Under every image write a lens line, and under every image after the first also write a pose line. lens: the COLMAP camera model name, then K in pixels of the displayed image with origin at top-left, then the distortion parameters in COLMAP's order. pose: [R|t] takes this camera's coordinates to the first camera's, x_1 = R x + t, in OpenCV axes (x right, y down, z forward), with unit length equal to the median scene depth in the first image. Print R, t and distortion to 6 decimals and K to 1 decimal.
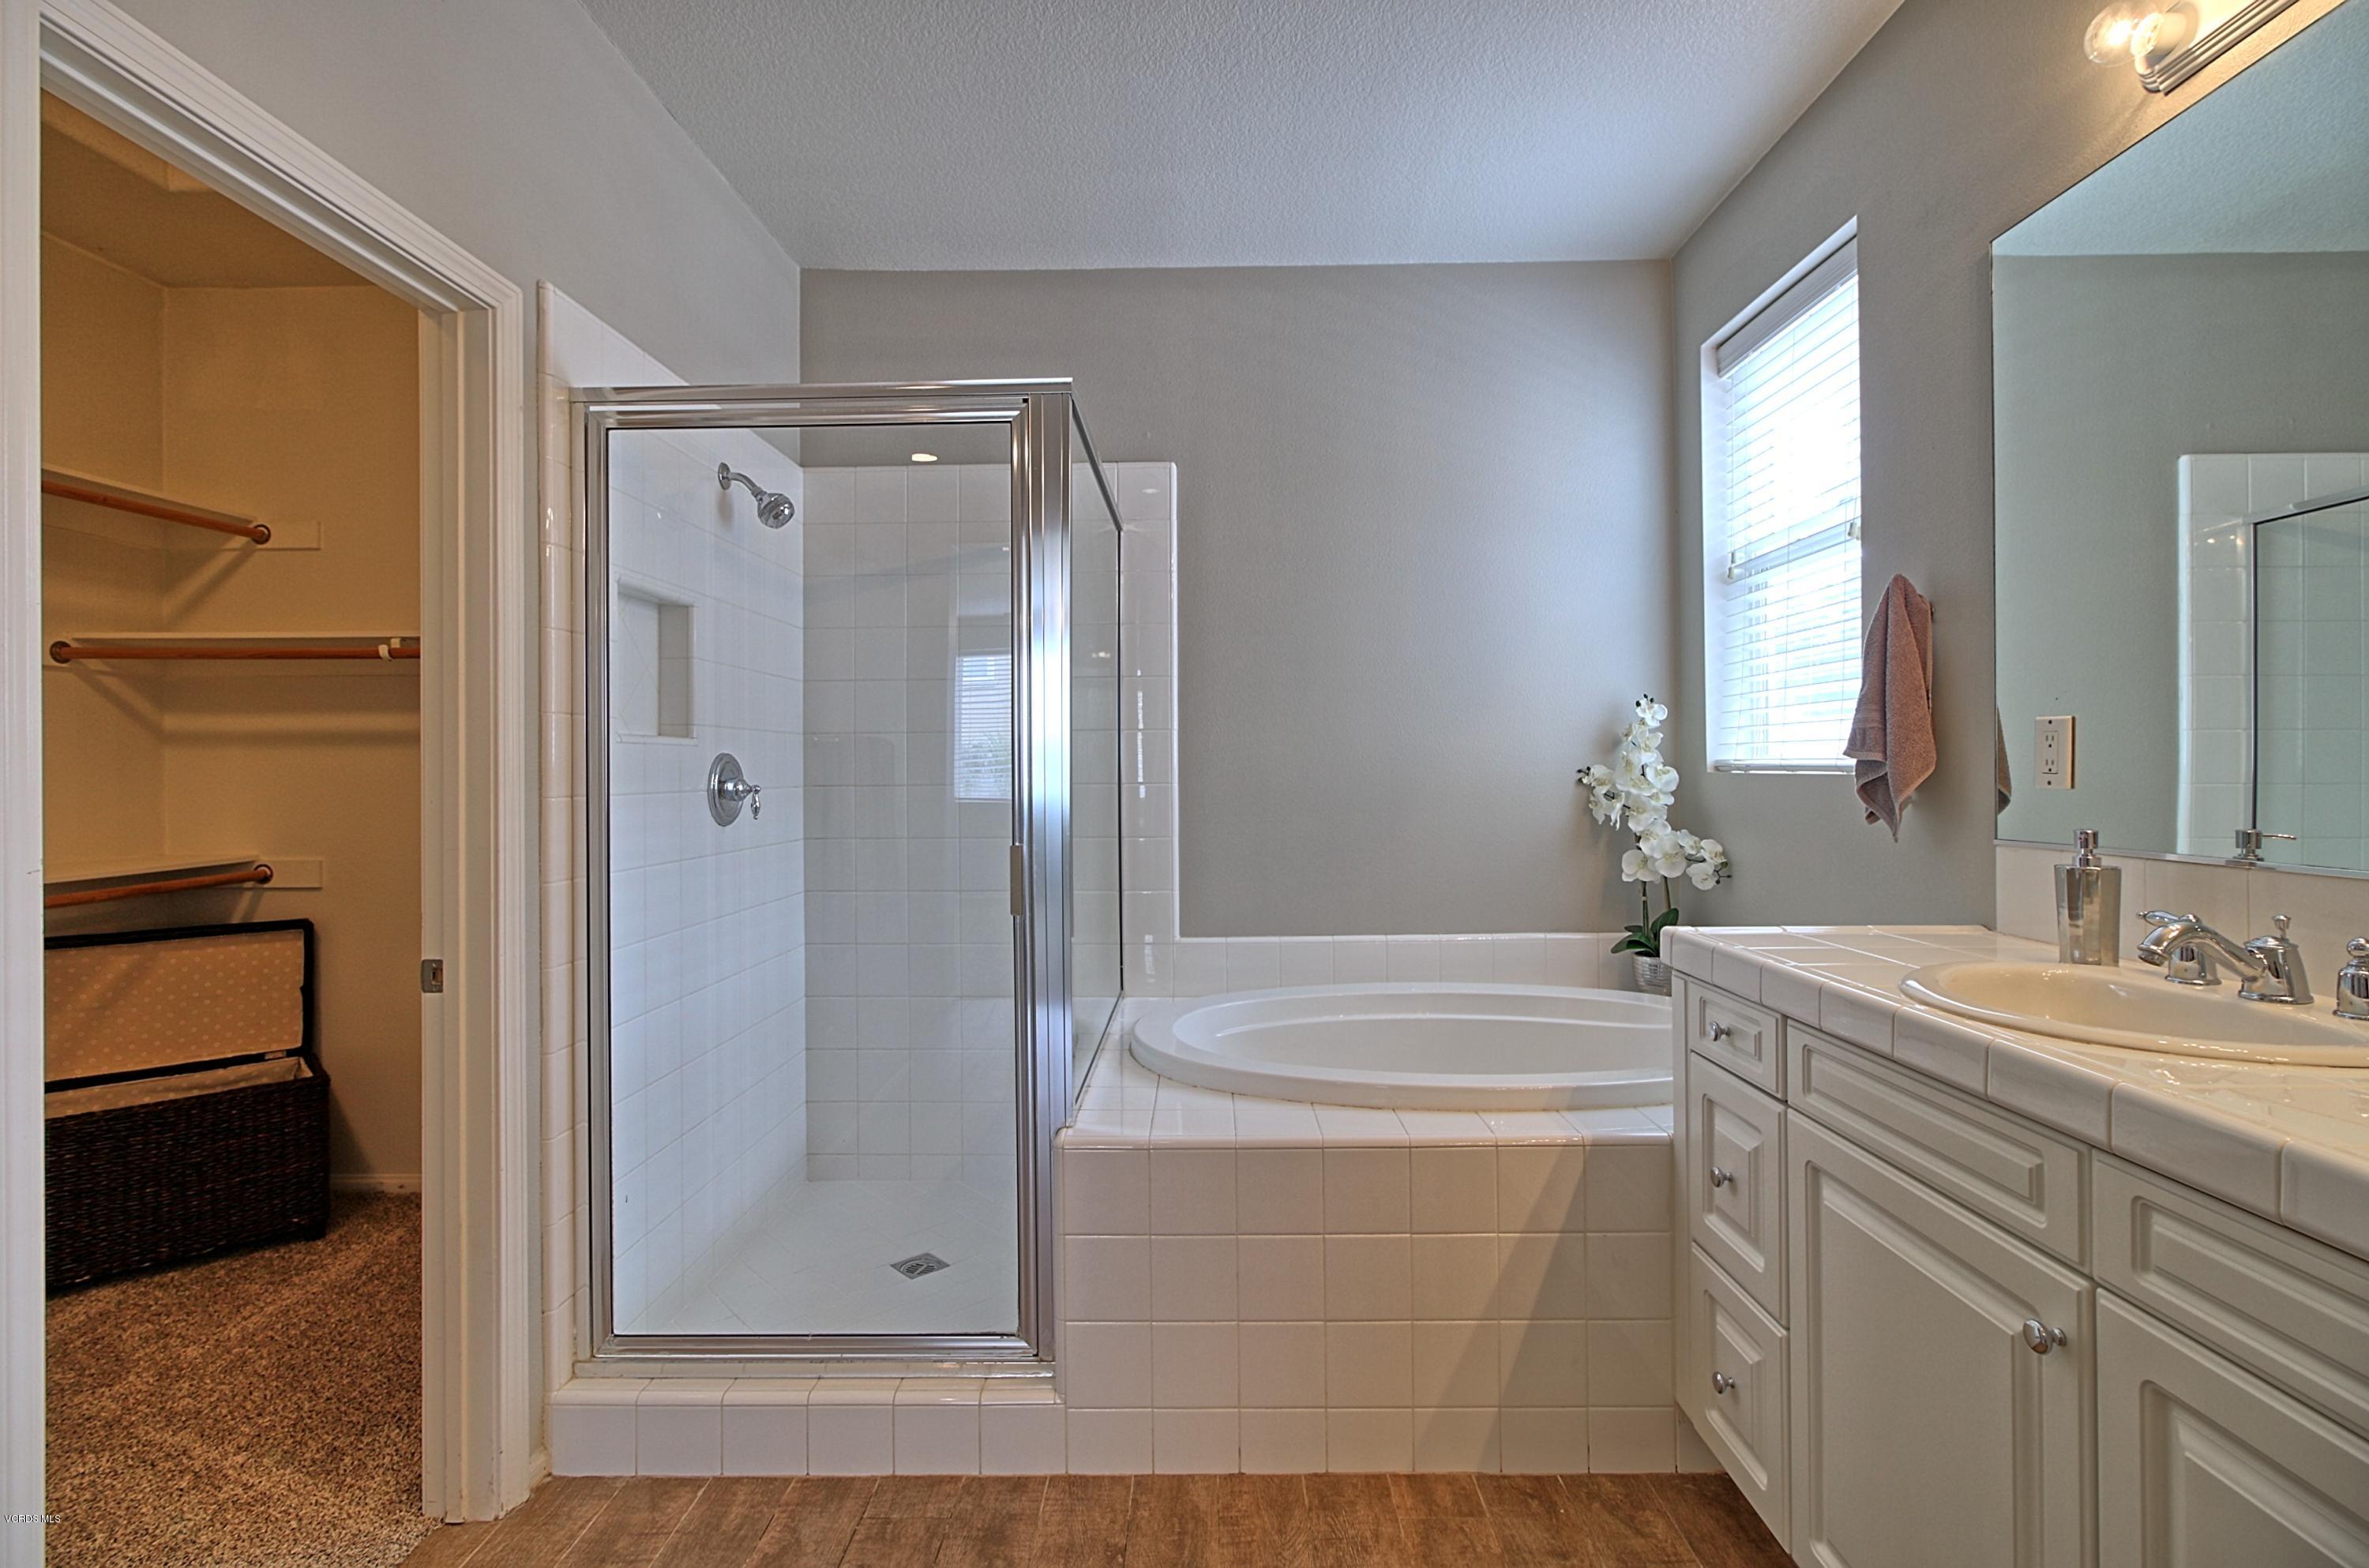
lens RADIAL K [[1092.3, 0, 1187.9], [0, 1092.3, 767.3], [0, 0, 1]] dist [-0.003370, 0.003988]
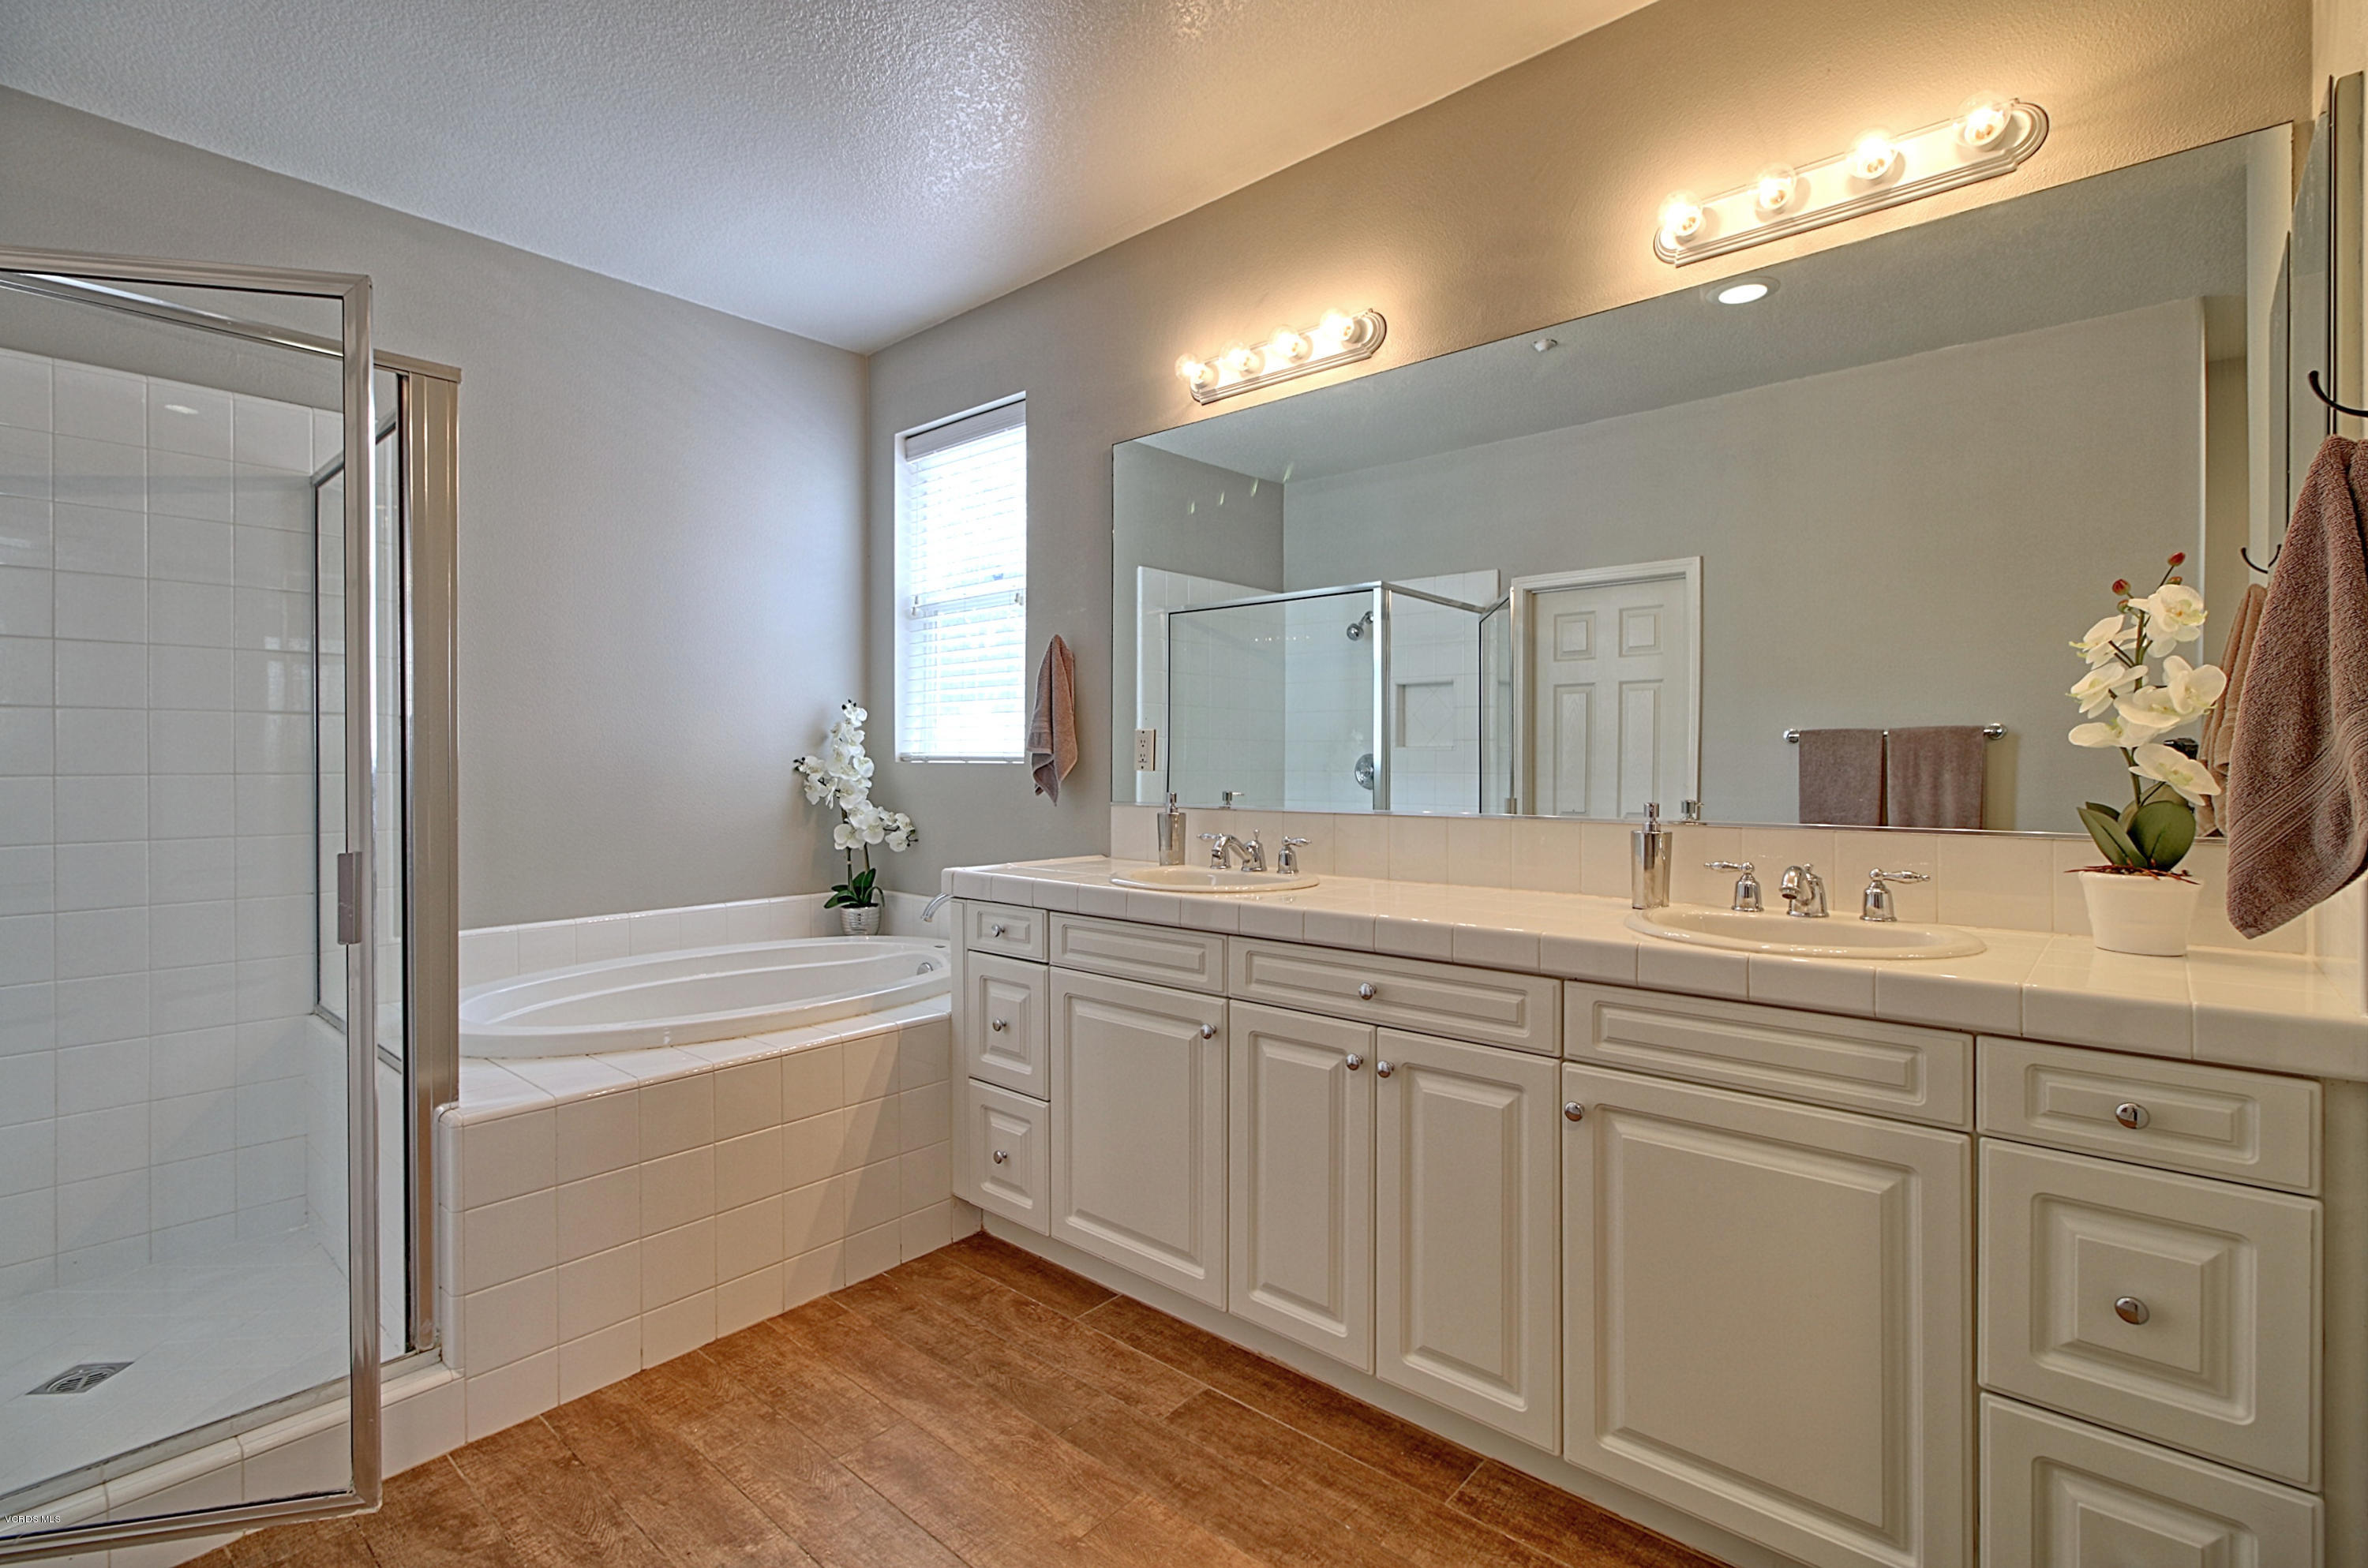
lens RADIAL K [[1090.3, 0, 1180.8], [0, 1090.3, 776.1], [0, 0, 1]] dist [0.003341, 0.003038]
pose [[0.655256, -0.006940, 0.755375, -0.386703], [-0.005724, 0.999883, 0.014152, 0.001381], [-0.755385, -0.013596, 0.655140, -0.151059]]
